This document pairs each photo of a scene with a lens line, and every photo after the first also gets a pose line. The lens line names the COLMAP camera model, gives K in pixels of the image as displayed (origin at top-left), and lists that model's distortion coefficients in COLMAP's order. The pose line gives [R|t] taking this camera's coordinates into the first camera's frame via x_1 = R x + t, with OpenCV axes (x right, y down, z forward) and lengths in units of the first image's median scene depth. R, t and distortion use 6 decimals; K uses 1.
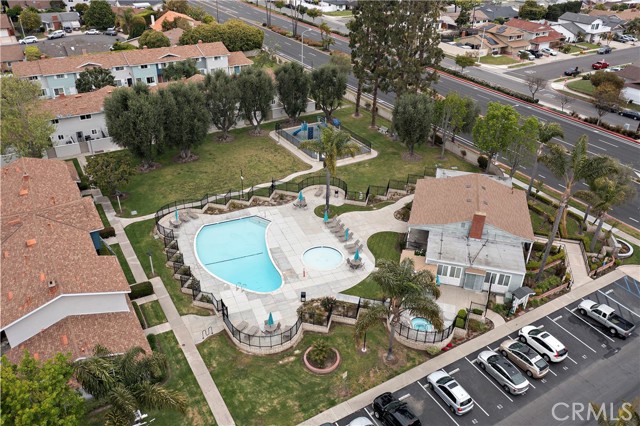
lens RADIAL K [[502.7, 0, 320.0], [0, 502.7, 213.0], [0, 0, 1]] dist [0.000902, 0.000895]
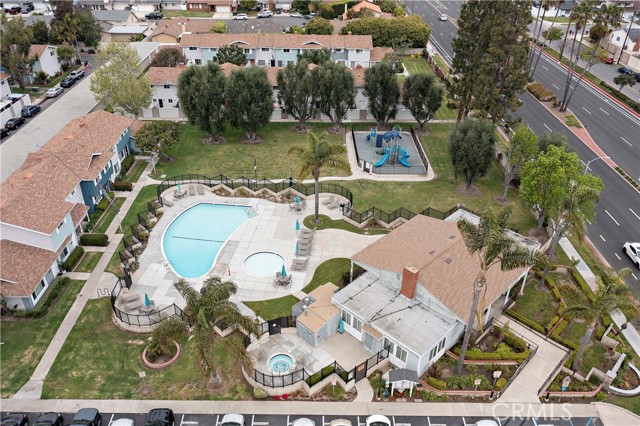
lens RADIAL K [[502.7, 0, 320.0], [0, 502.7, 213.0], [0, 0, 1]] dist [0.000902, 0.000895]
pose [[0.862798, 0.260854, -0.433054, 0.453019], [-0.255363, 0.964161, 0.071997, -0.094641], [0.436314, 0.048467, 0.898488, 0.159771]]
